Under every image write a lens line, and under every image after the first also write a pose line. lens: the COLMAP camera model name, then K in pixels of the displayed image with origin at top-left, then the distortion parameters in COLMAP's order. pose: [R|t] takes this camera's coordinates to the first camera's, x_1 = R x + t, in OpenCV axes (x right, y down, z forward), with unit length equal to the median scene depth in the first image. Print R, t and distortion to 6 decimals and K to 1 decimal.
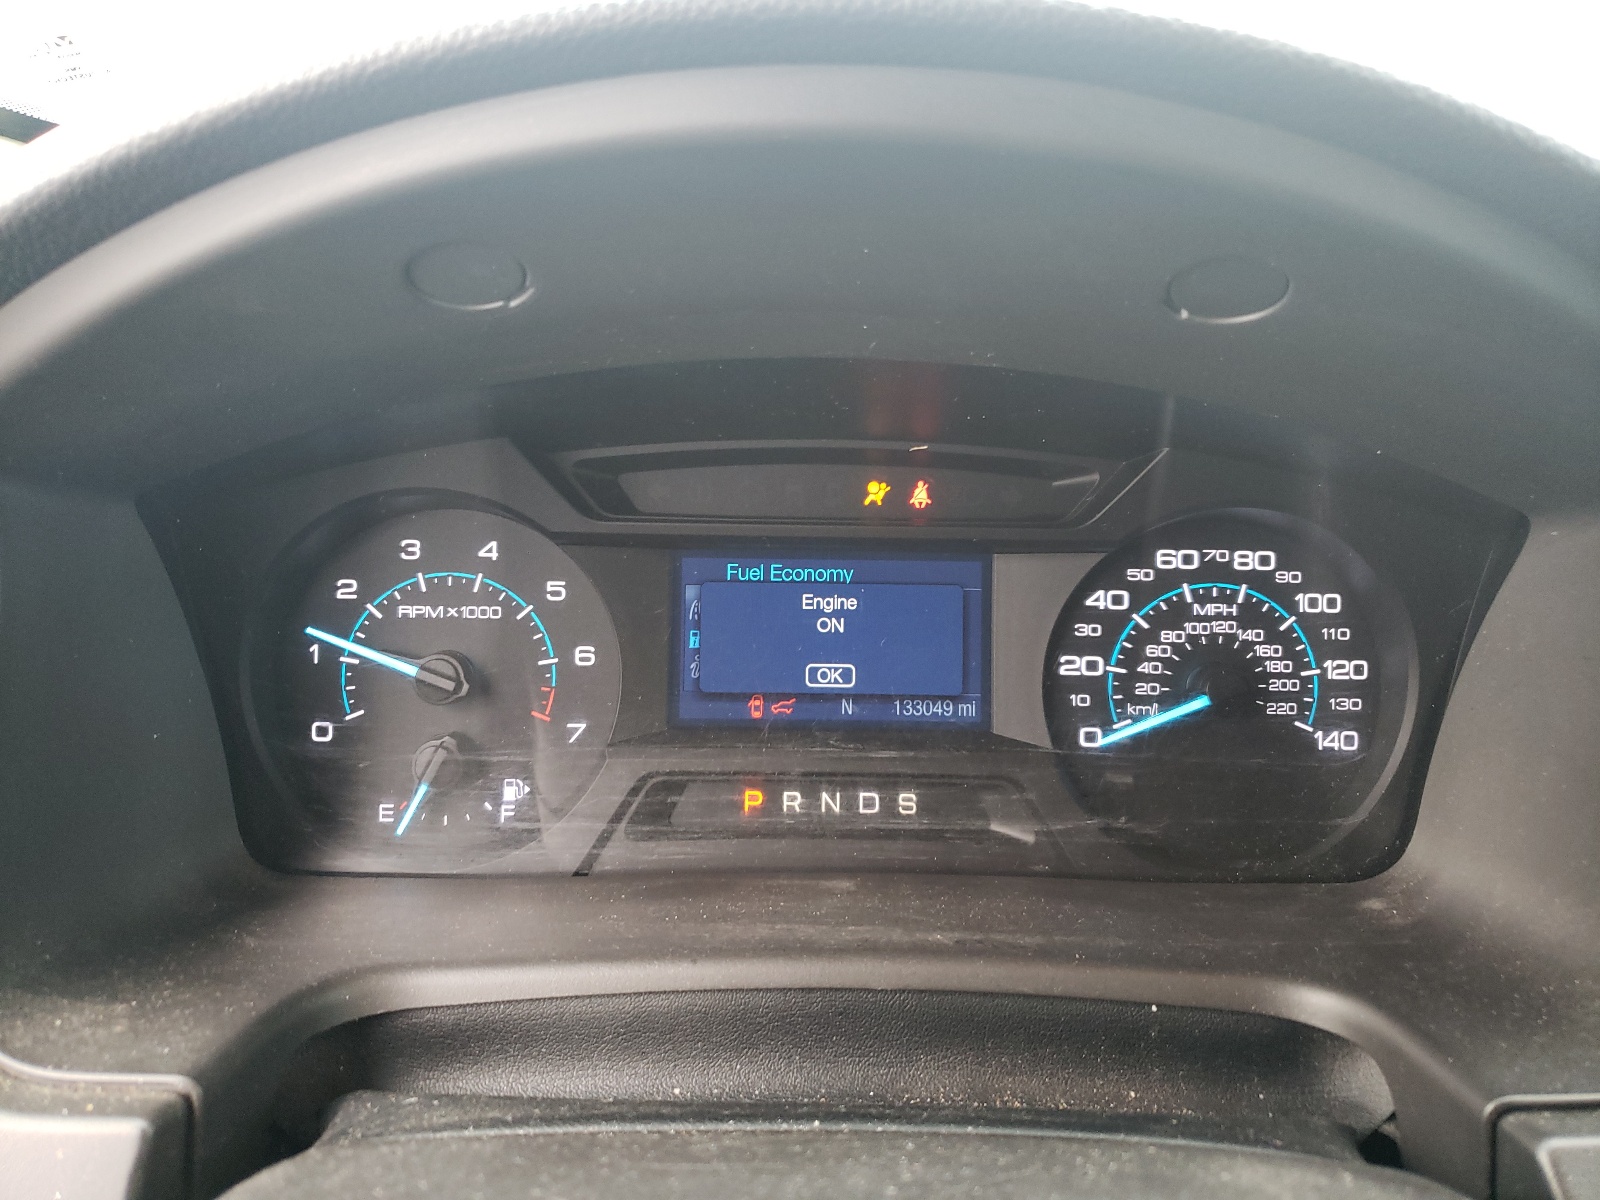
lens RADIAL K [[1214.8, 0, 802.7], [0, 1214.8, 599.0], [0, 0, 1]] dist [0.007510, 0.002225]
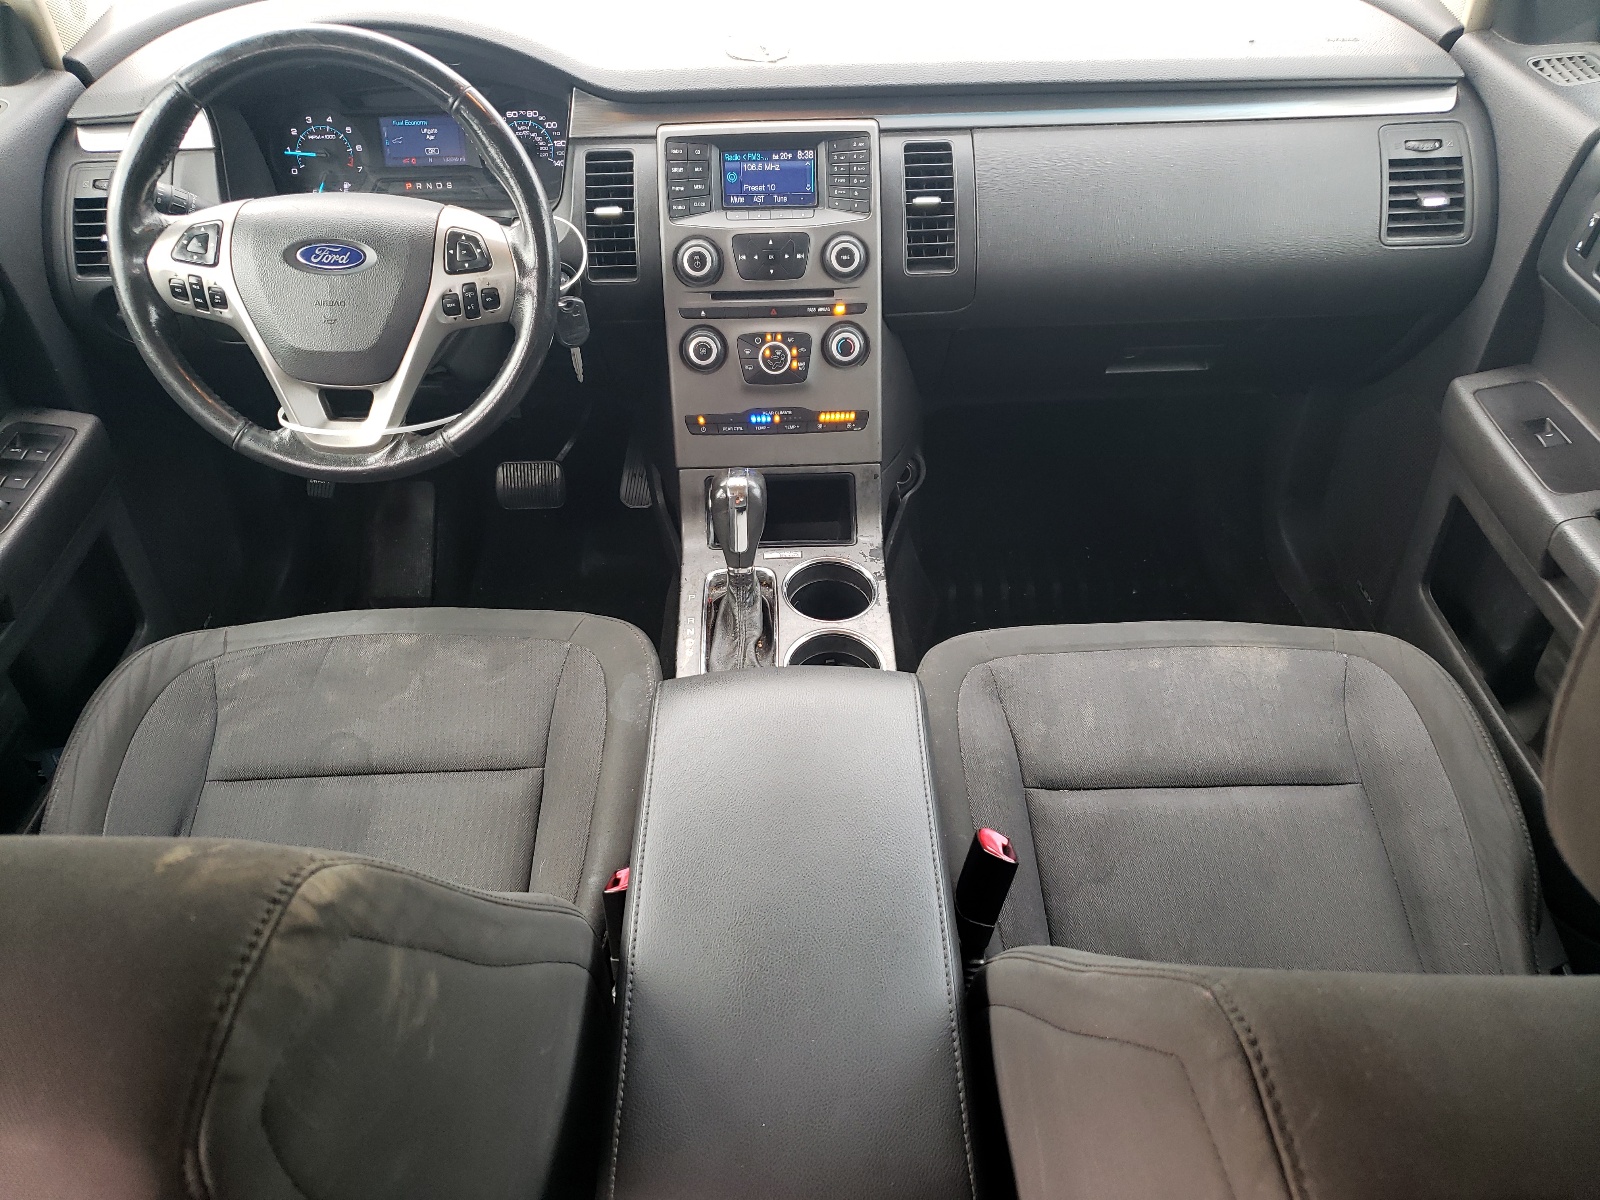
lens RADIAL K [[1214.8, 0, 796.0], [0, 1214.8, 600.9], [0, 0, 1]] dist [0.007510, 0.002225]
pose [[0.999097, -0.042247, -0.004544, 1.145272], [0.041209, 0.937330, 0.345998, 0.113149], [-0.010358, -0.345873, 0.938224, -3.086774]]
